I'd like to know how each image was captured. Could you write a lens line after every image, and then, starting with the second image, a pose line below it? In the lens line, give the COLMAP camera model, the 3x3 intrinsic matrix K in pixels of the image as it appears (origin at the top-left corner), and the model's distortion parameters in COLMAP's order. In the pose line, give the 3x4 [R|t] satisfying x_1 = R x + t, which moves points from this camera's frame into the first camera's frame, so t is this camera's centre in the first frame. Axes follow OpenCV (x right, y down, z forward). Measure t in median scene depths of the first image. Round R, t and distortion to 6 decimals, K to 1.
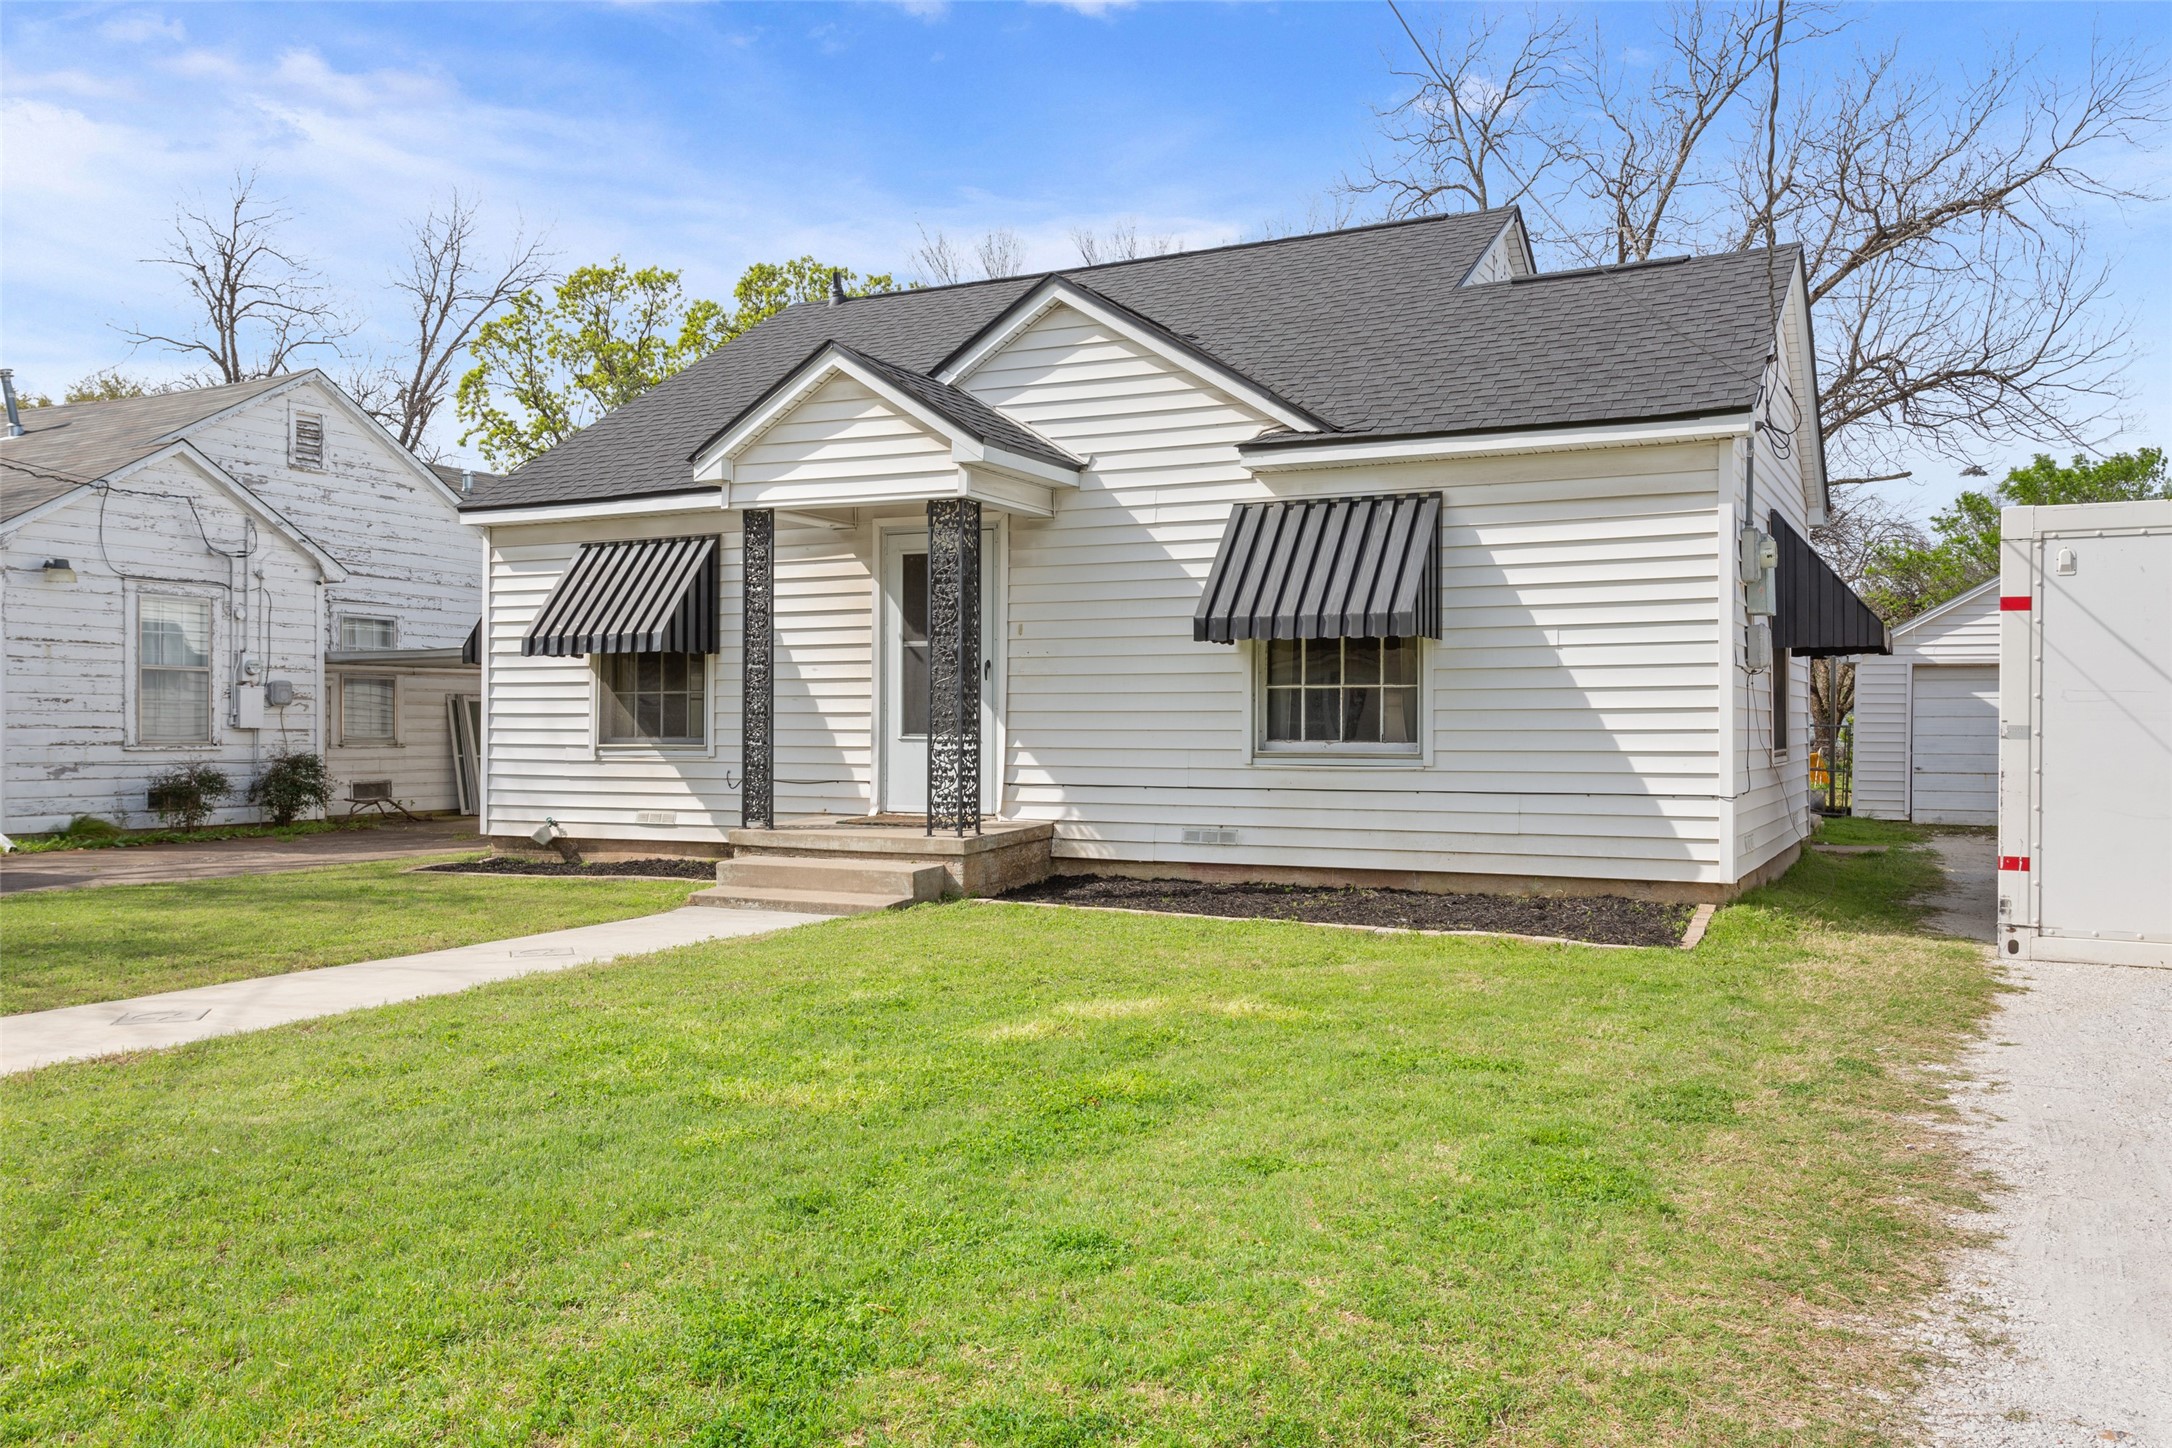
lens RADIAL K [[1661.9, 0, 1086.0], [0, 1661.9, 724.0], [0, 0, 1]] dist [0.002668, 0.000987]
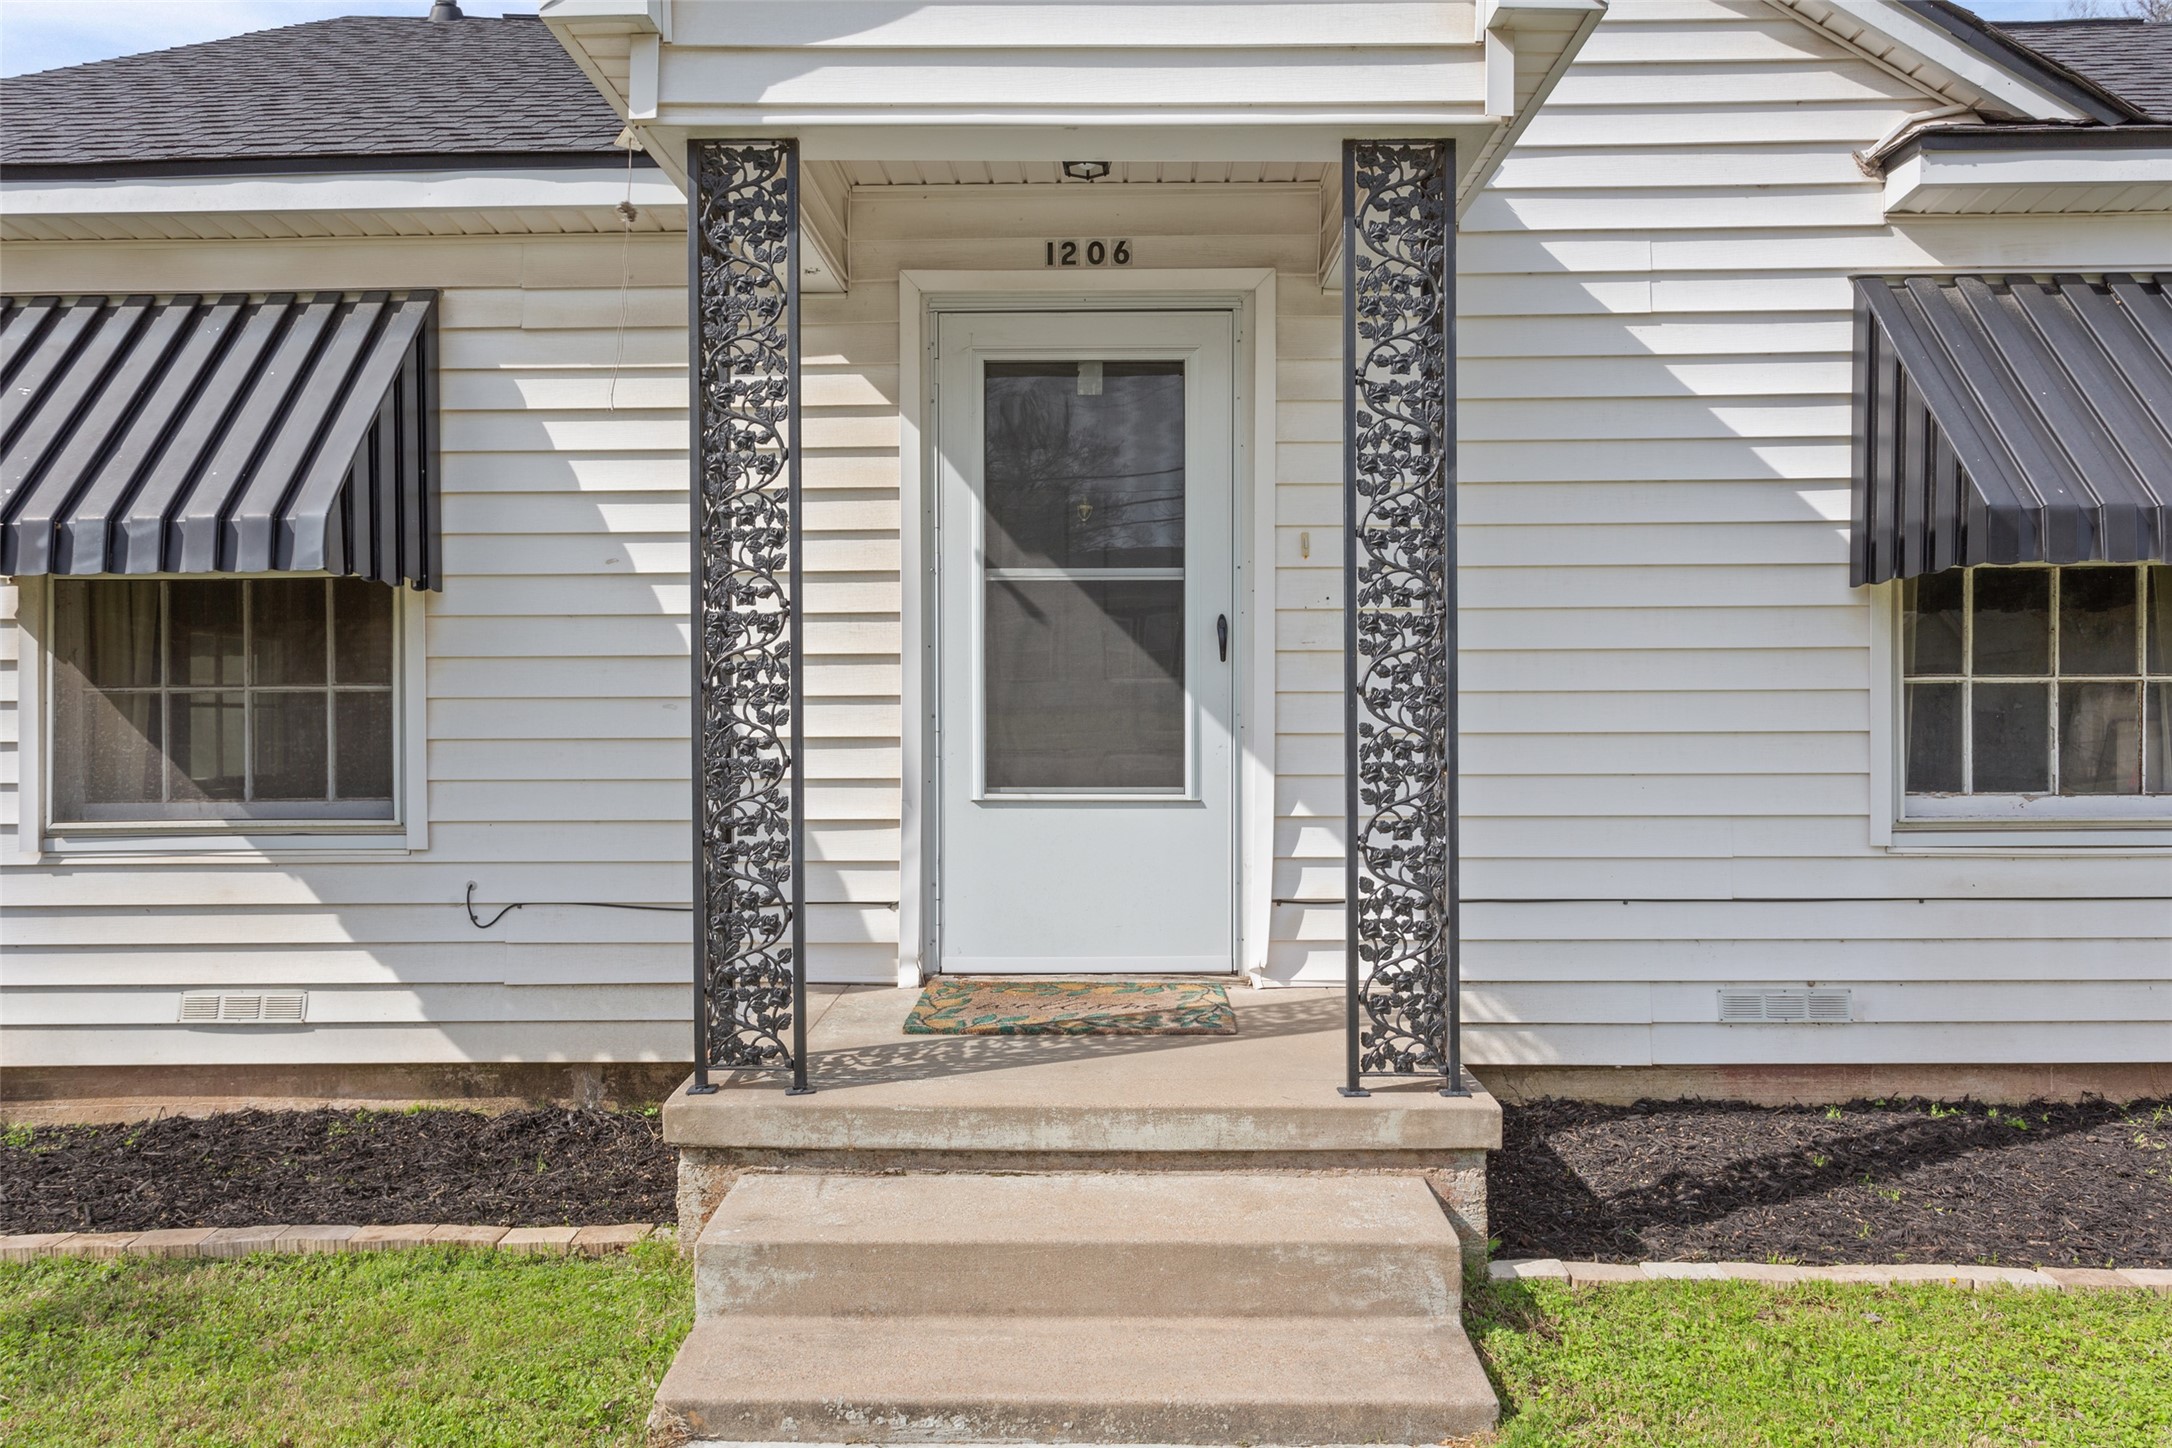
lens RADIAL K [[1471.6, 0, 1136.1], [0, 1471.6, 734.4], [0, 0, 1]] dist [0.000610, 0.000479]
pose [[0.901796, -0.006478, 0.432114, -0.235669], [0.005857, 0.999979, 0.002768, -0.008353], [-0.432123, 0.000035, 0.901815, 0.643403]]
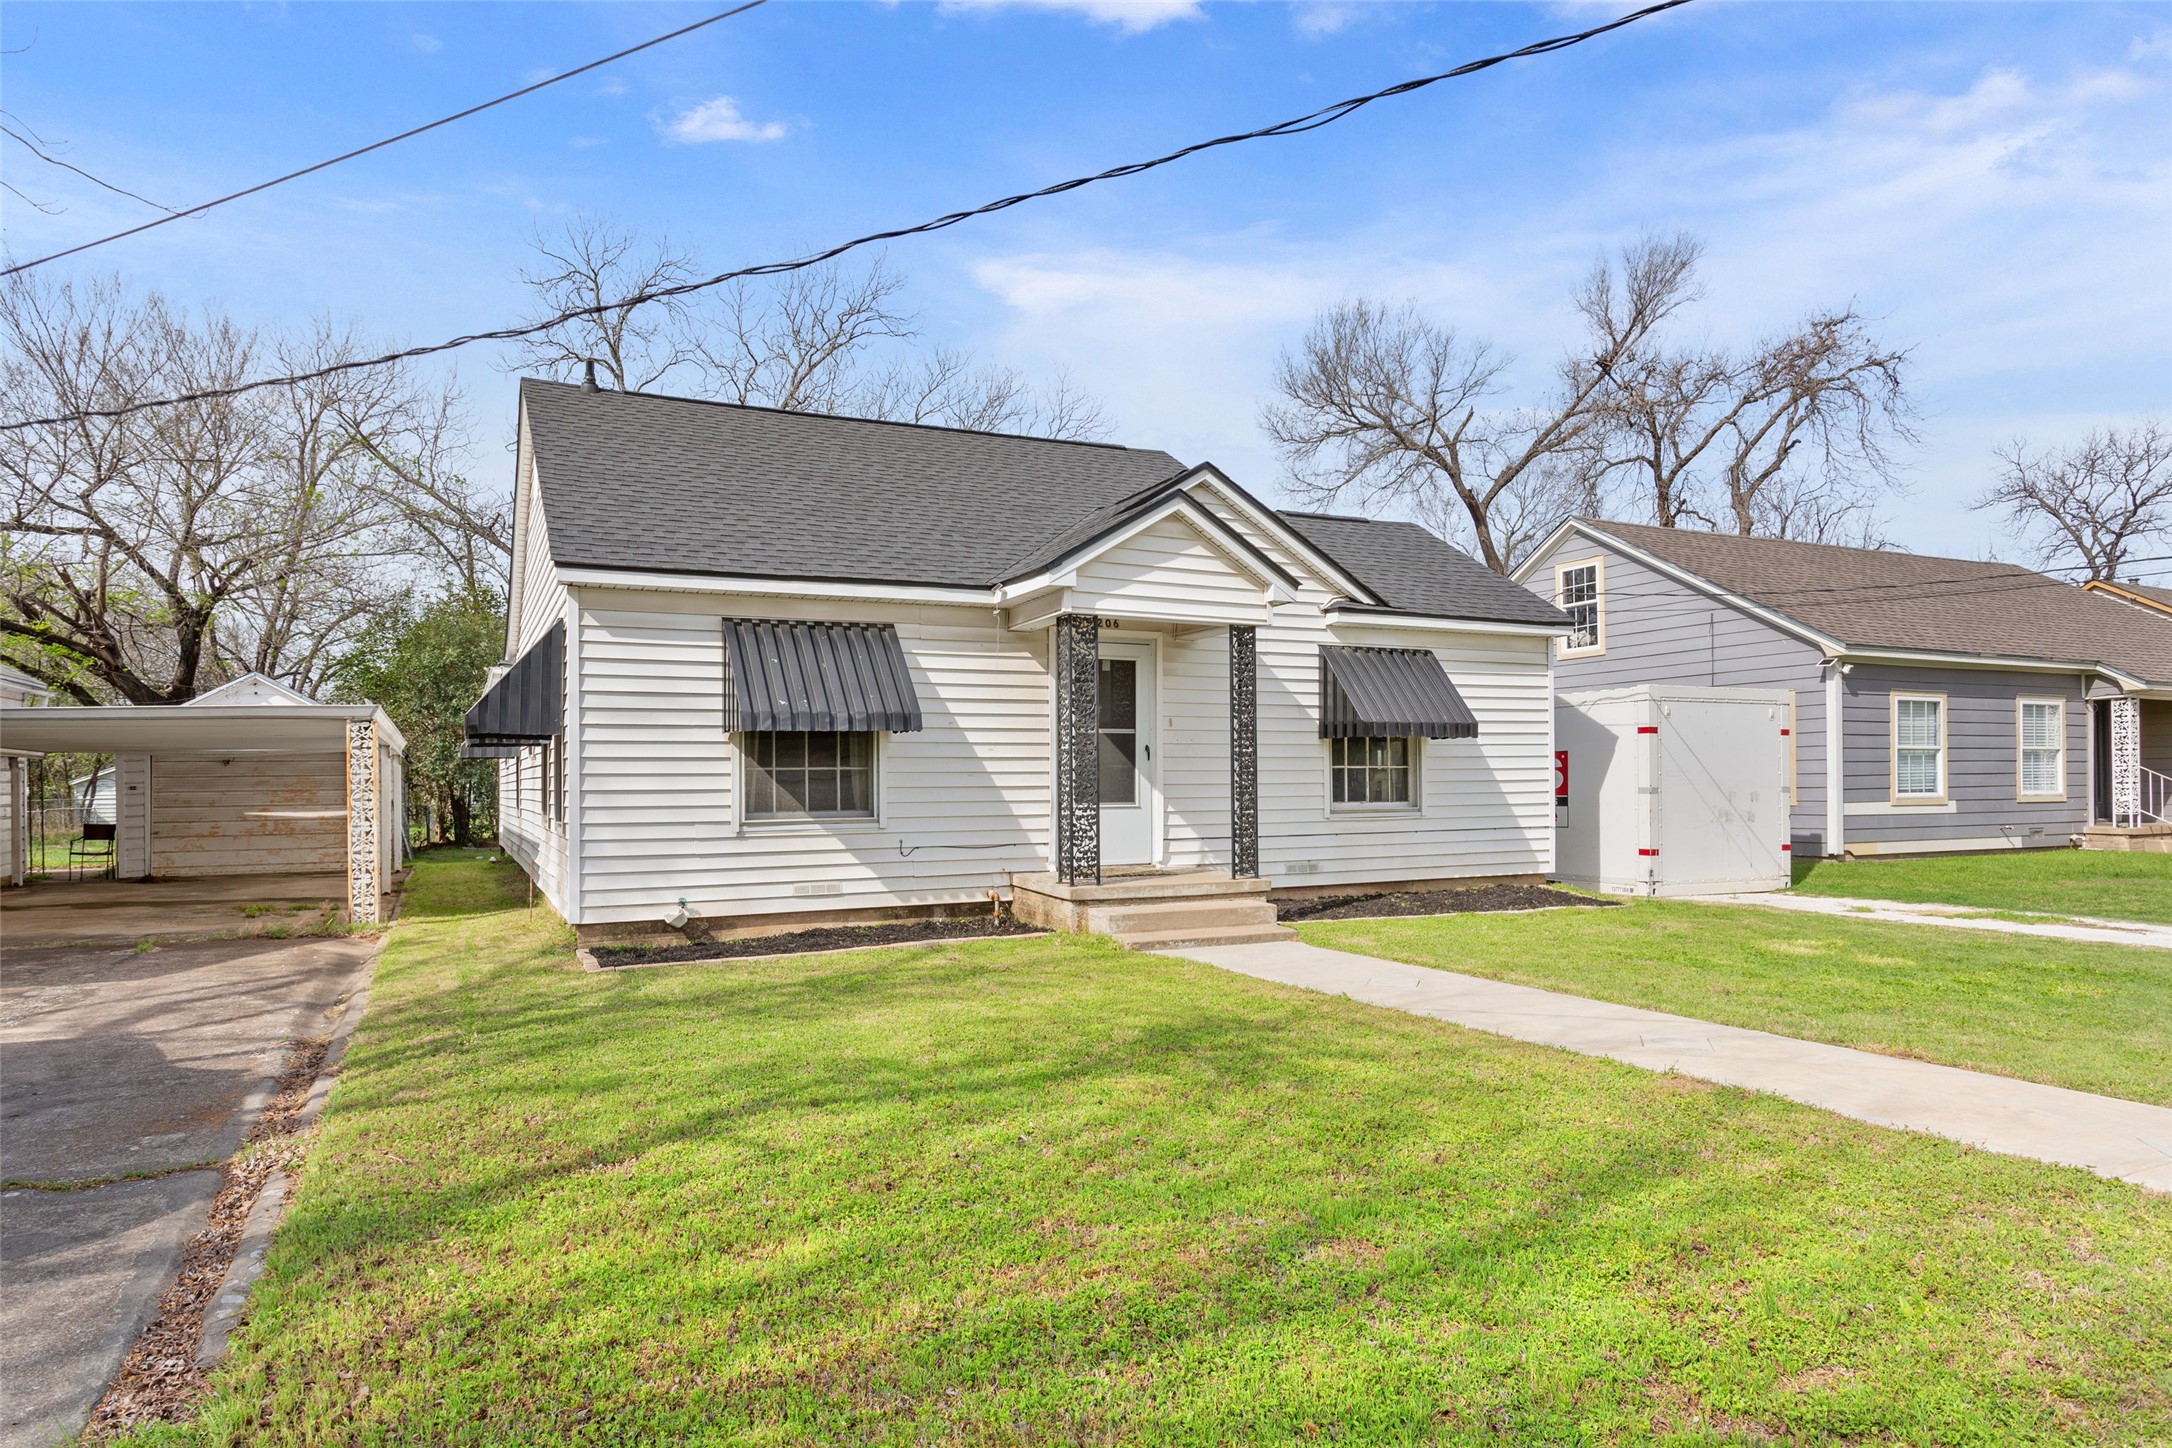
lens RADIAL K [[1265.1, 0, 1083.8], [0, 1265.1, 785.6], [0, 0, 1]] dist [-0.036796, -0.000233]
pose [[0.626287, -0.002685, 0.779588, -0.831168], [0.014278, 0.999866, -0.008026, 0.000615], [-0.779462, 0.016158, 0.626242, 0.405244]]
